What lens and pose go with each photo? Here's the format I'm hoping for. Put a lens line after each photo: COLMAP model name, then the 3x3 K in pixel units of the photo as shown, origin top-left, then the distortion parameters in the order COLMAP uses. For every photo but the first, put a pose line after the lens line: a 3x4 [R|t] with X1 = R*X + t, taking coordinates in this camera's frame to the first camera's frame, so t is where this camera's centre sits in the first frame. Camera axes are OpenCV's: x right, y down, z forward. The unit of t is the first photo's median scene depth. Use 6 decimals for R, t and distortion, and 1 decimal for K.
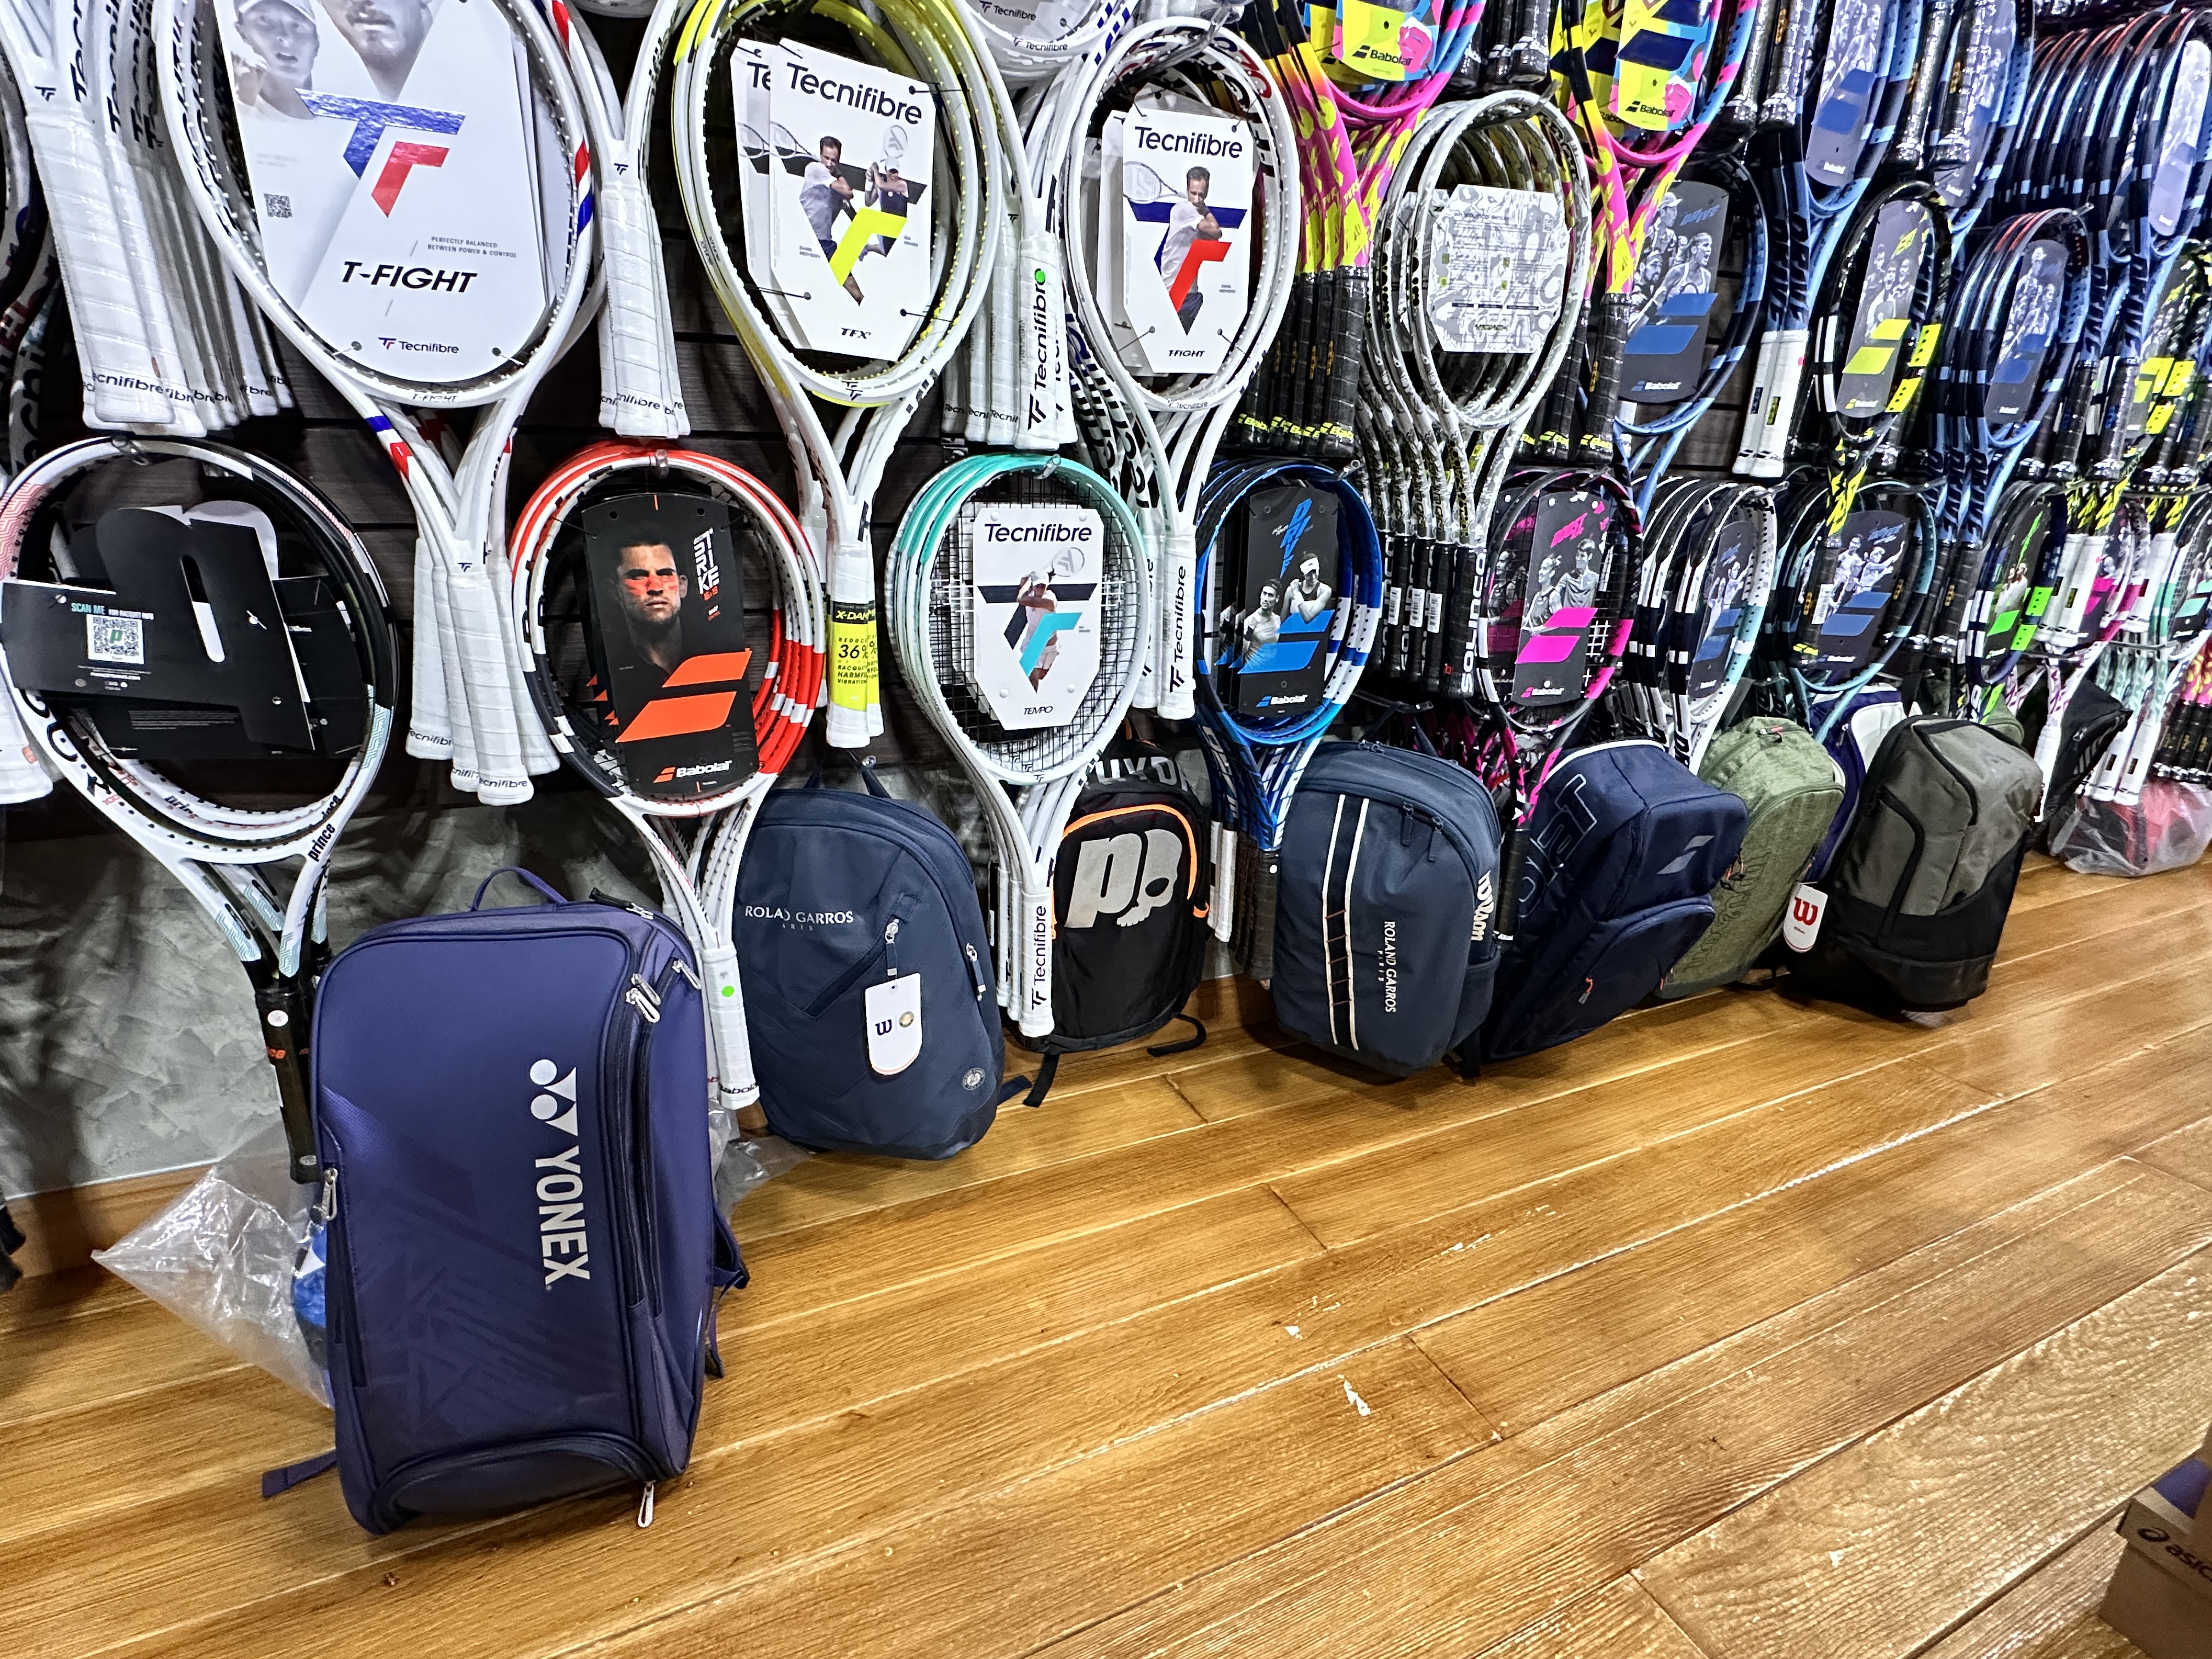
lens RADIAL K [[1043.5, 0, 1106.0], [0, 1043.5, 829.5], [0, 0, 1]] dist [-0.001553, -0.000140]
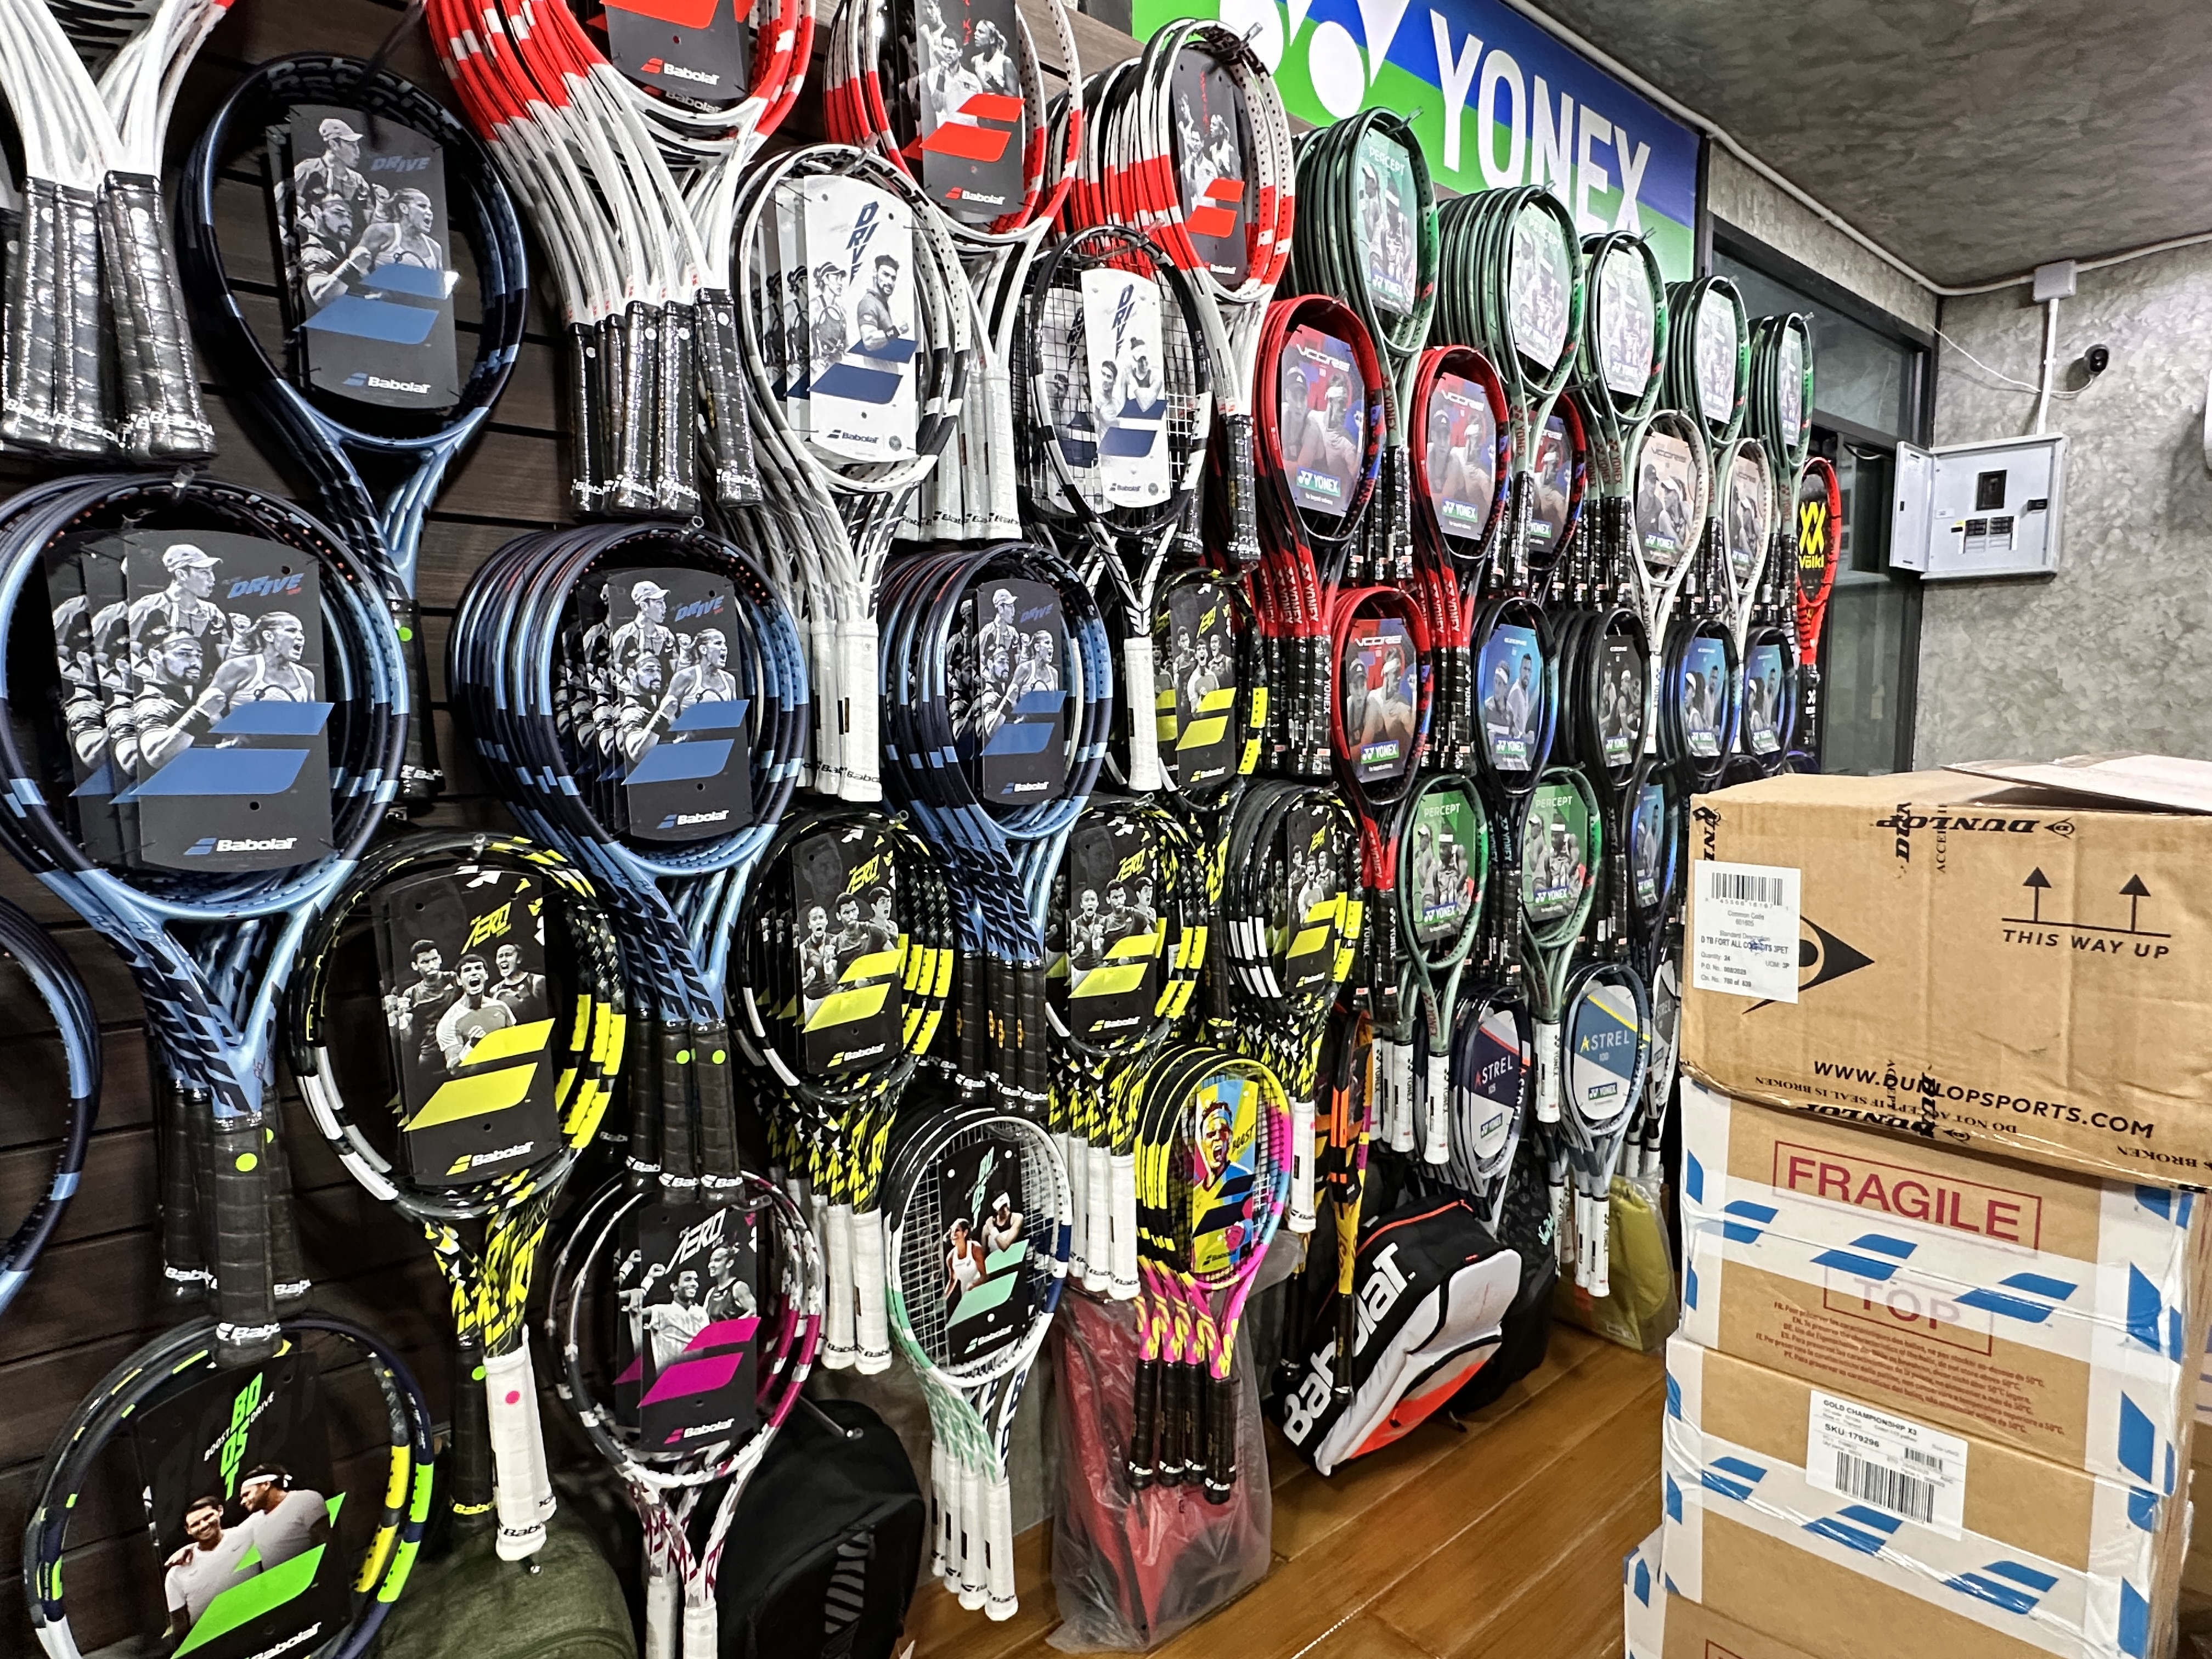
lens RADIAL K [[1246.4, 0, 1106.9], [0, 1246.4, 846.1], [0, 0, 1]] dist [-0.005646, -0.000102]
pose [[0.957148, -0.052749, 0.284754, 1.739094], [0.113168, 0.973215, -0.200112, -0.594513], [-0.266571, 0.223762, 0.937481, 0.482886]]
